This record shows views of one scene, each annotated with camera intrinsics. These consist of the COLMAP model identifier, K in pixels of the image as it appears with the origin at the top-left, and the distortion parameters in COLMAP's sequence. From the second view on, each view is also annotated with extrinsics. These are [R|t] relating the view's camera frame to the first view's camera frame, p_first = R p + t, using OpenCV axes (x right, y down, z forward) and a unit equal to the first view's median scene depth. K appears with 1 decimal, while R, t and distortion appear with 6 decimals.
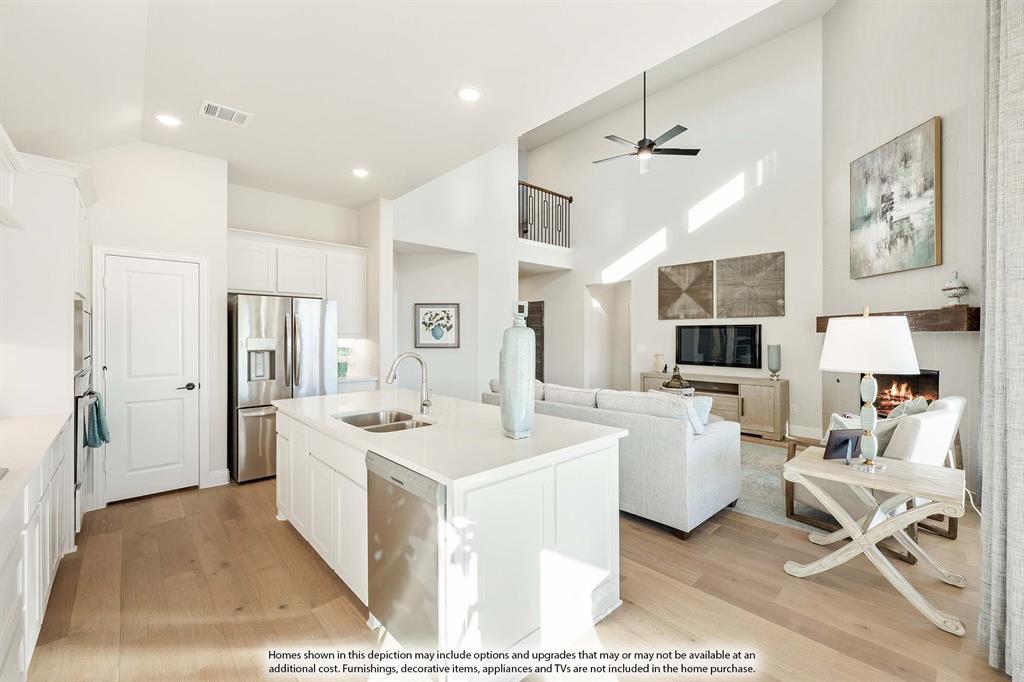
lens RADIAL K [[416.6, 0, 511.7], [0, 416.6, 334.6], [0, 0, 1]] dist [-0.001478, -0.000205]
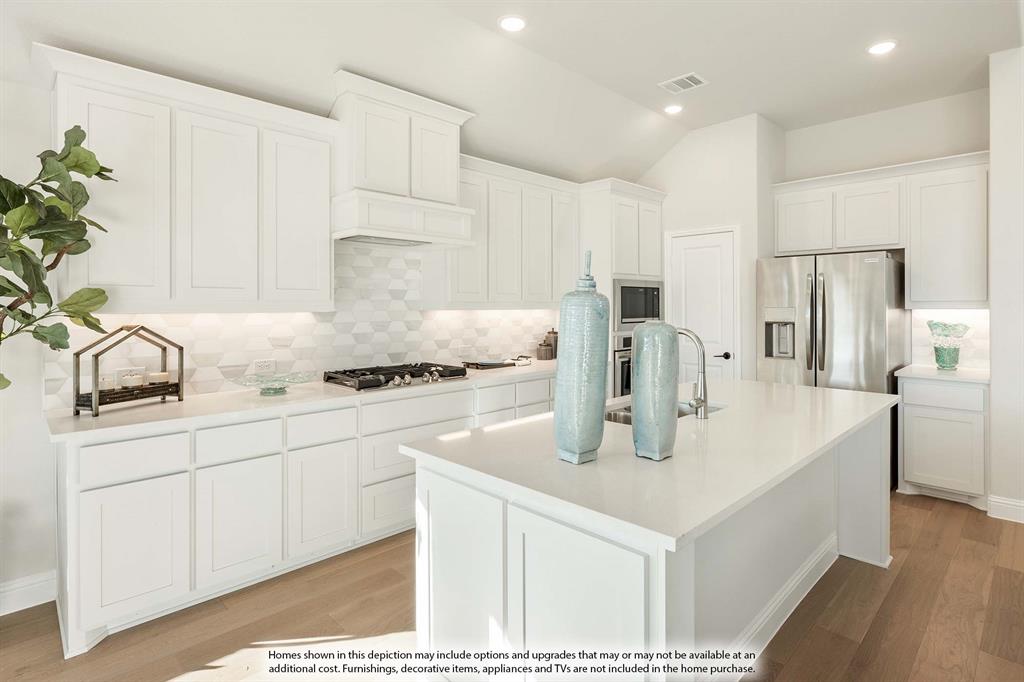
lens RADIAL K [[519.3, 0, 543.8], [0, 519.3, 303.2], [0, 0, 1]] dist [-0.001652, -0.000212]
pose [[0.056359, -0.003538, -0.998404, 0.289343], [0.004912, 0.999983, -0.003266, 0.000380], [0.998398, -0.004721, 0.056376, 0.315496]]
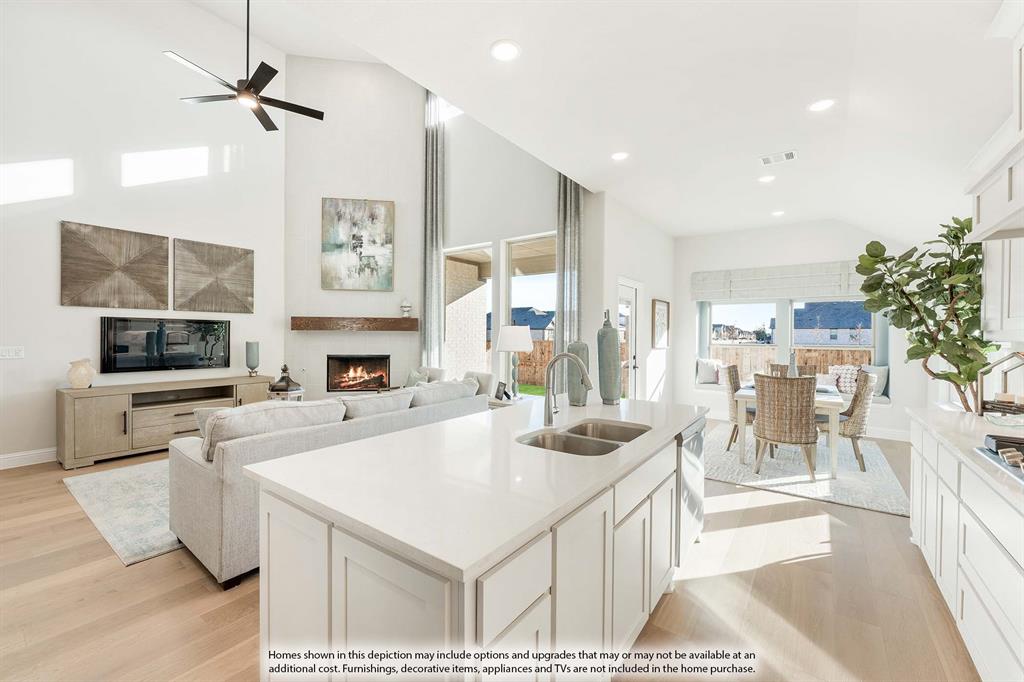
lens RADIAL K [[414.2, 0, 512.0], [0, 414.2, 341.0], [0, 0, 1]] dist [-0.000093, -0.000189]
pose [[-0.183635, -0.014907, 0.982881, -0.464965], [-0.008819, 0.999870, 0.013517, 0.003727], [-0.982955, -0.006186, -0.183743, 0.559490]]
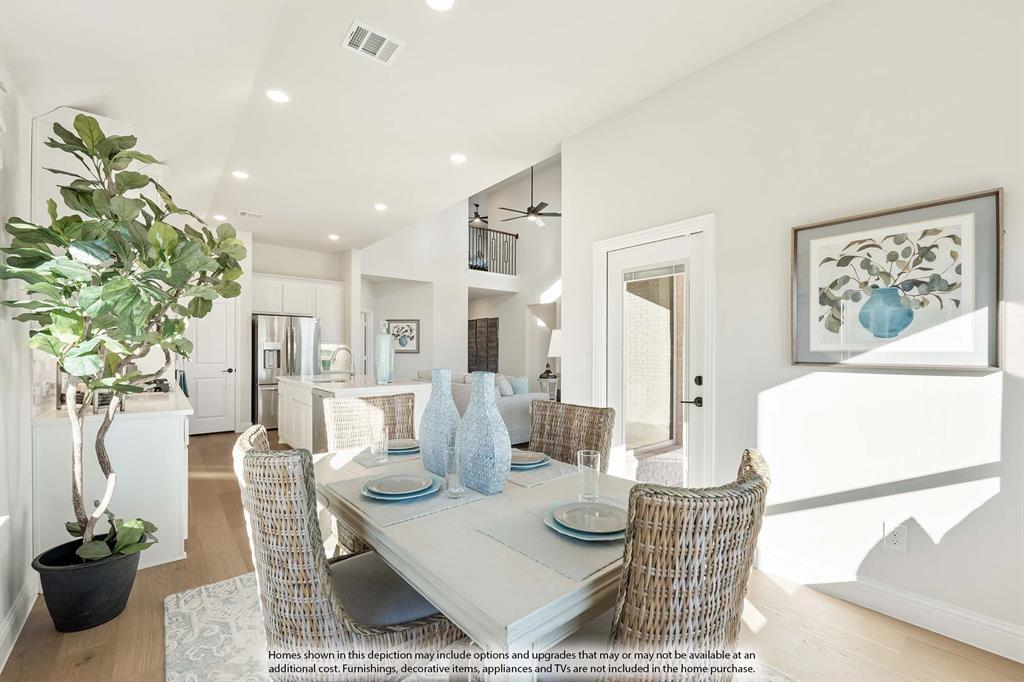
lens RADIAL K [[424.8, 0, 507.2], [0, 424.8, 352.9], [0, 0, 1]] dist [-0.000468, -0.000088]
pose [[0.998454, 0.007501, -0.055083, 0.272854], [-0.007038, 0.999938, 0.008586, 0.020503], [0.055144, -0.008185, 0.998445, -0.405228]]
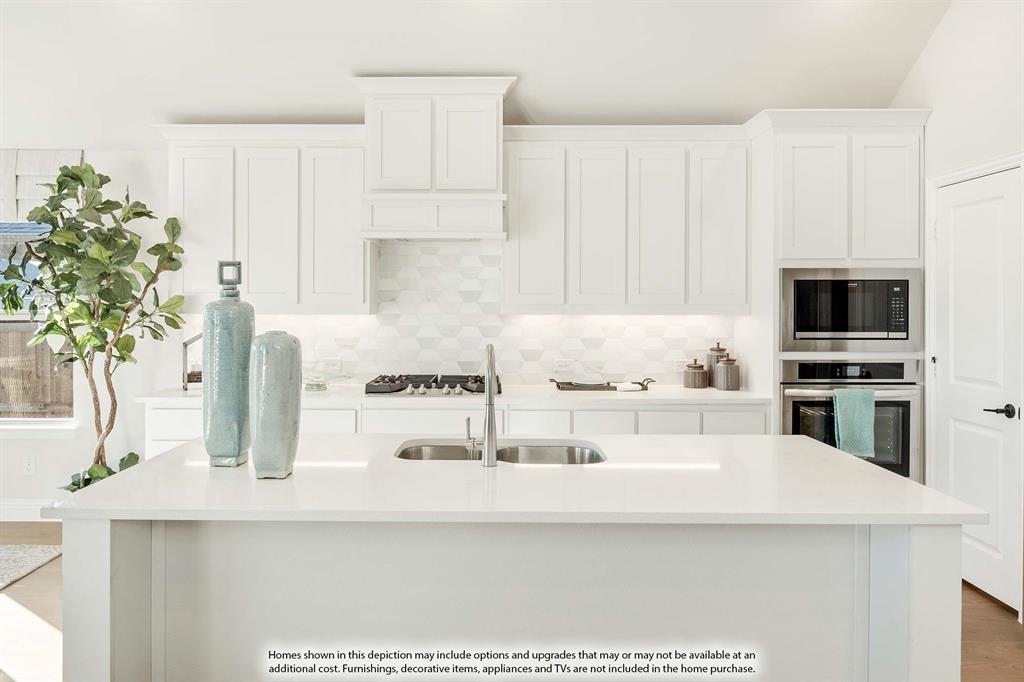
lens RADIAL K [[719.0, 0, 489.0], [0, 719.0, 307.5], [0, 0, 1]] dist [-0.002156, -0.001312]
pose [[-0.684738, 0.003338, -0.728781, 0.199265], [0.000277, 0.999991, 0.004320, -0.004308], [0.728789, 0.002756, -0.684733, 0.731266]]
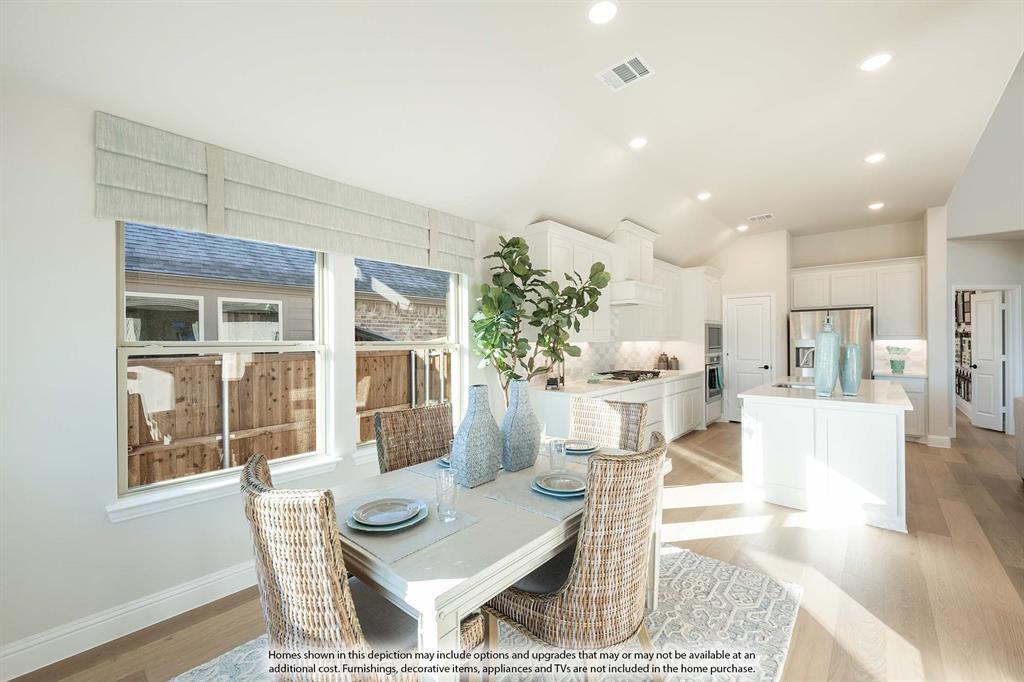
lens RADIAL K [[414.2, 0, 512.0], [0, 414.2, 341.0], [0, 0, 1]] dist [-0.000093, -0.000189]
pose [[0.100154, -0.001246, -0.994971, 0.546961], [0.008779, 0.999961, -0.000369, 0.003738], [0.994933, -0.008697, 0.100162, -0.151309]]
